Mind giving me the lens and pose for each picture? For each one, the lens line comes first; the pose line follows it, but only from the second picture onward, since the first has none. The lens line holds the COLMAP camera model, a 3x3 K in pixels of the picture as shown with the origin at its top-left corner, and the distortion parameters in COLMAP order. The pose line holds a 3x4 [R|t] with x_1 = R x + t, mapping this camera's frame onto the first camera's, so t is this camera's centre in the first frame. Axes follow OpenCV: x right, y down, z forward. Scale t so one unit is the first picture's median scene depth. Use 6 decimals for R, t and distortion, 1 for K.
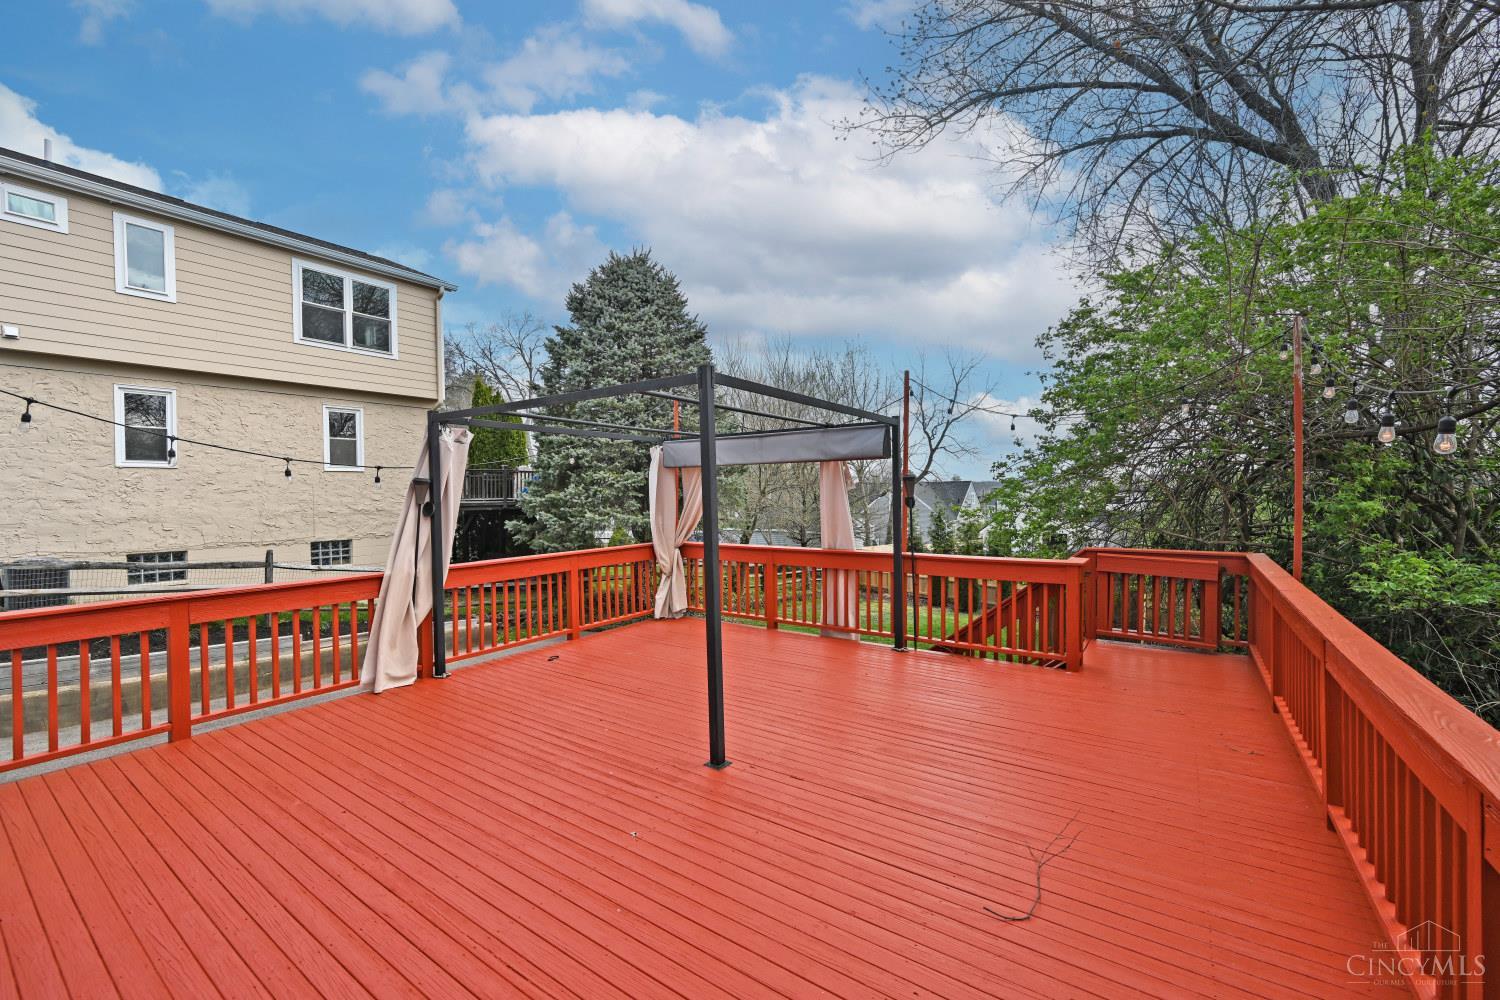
lens RADIAL K [[619.0, 0, 757.9], [0, 619.0, 499.1], [0, 0, 1]] dist [-0.000367, 0.000036]
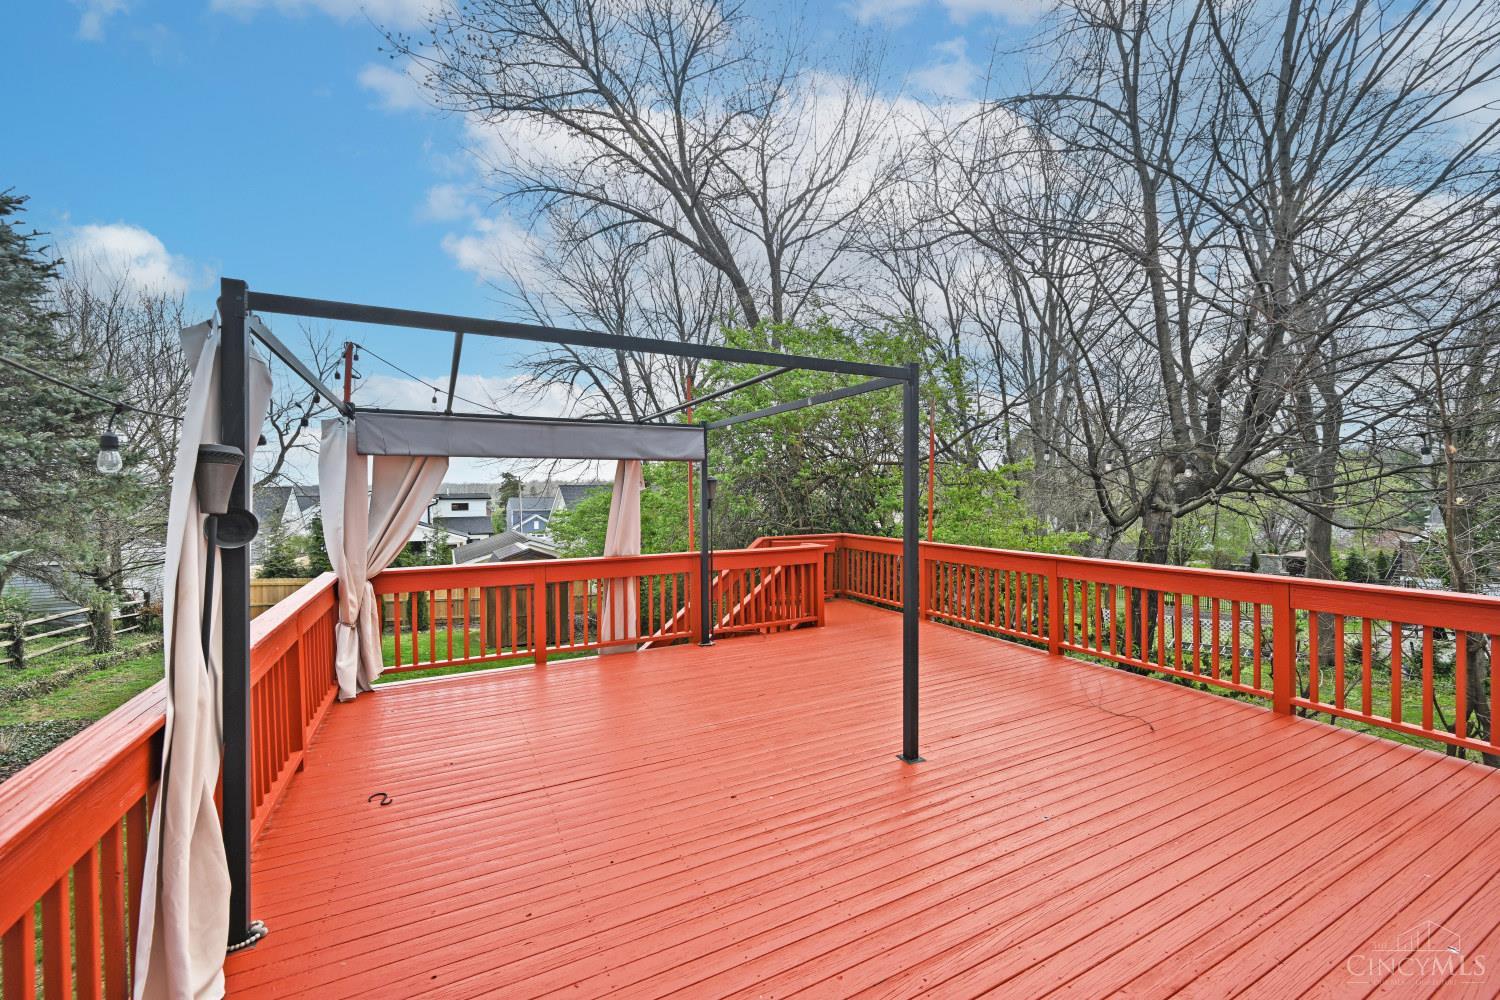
lens RADIAL K [[585.5, 0, 764.4], [0, 585.5, 498.3], [0, 0, 1]] dist [-0.002206, -0.000194]
pose [[0.464776, 0.000149, 0.885428, -0.956843], [0.013021, 0.999891, -0.007004, 0.006671], [-0.885332, 0.014785, 0.464723, 0.713591]]
